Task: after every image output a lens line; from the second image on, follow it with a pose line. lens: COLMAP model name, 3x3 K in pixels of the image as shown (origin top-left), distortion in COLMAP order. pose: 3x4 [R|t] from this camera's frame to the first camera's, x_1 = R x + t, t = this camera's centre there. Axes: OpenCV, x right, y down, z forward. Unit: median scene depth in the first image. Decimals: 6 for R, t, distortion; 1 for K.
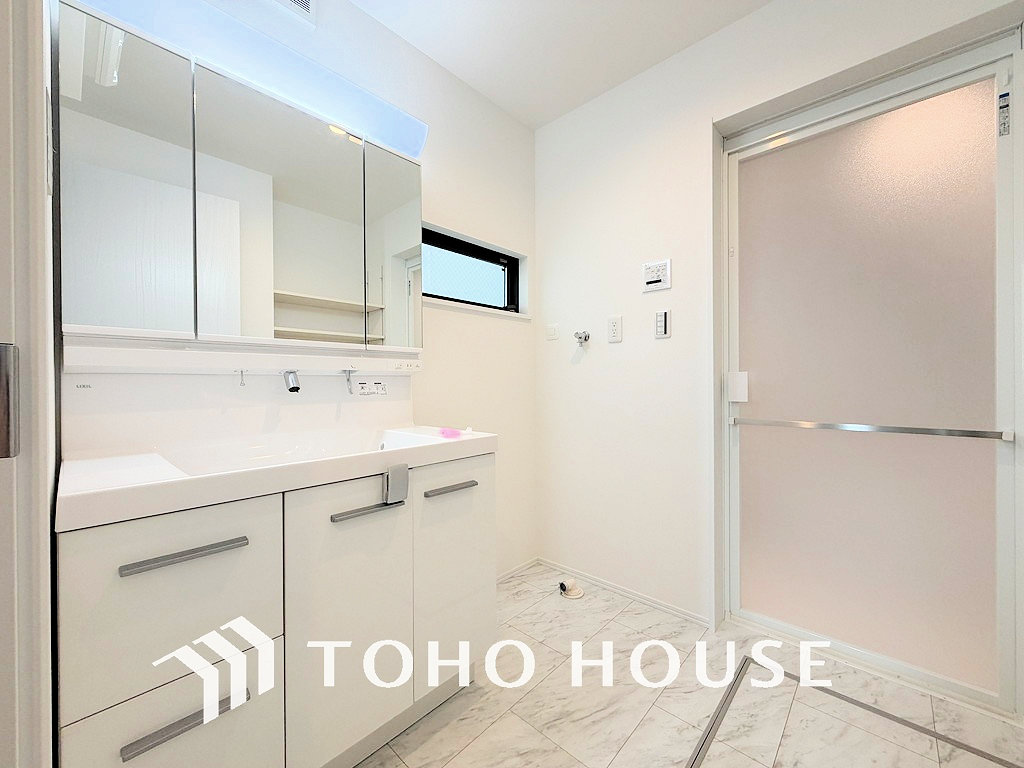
lens RADIAL K [[407.2, 0, 509.1], [0, 407.2, 382.8], [0, 0, 1]] dist [0.001617, -0.000054]
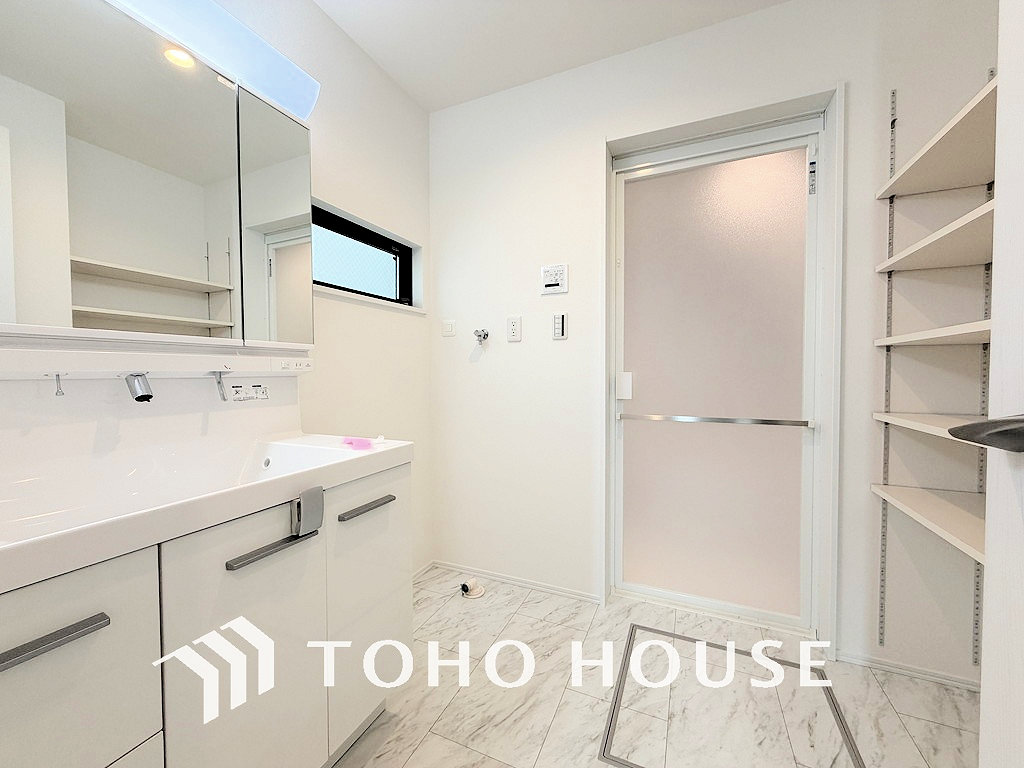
lens RADIAL K [[407.2, 0, 512.0], [0, 407.2, 383.6], [0, 0, 1]] dist [0.001617, -0.000054]
pose [[0.947561, -0.005918, 0.319519, -0.089012], [-0.001286, 0.999750, 0.022332, -0.021407], [-0.319571, -0.021571, 0.947317, 0.044677]]
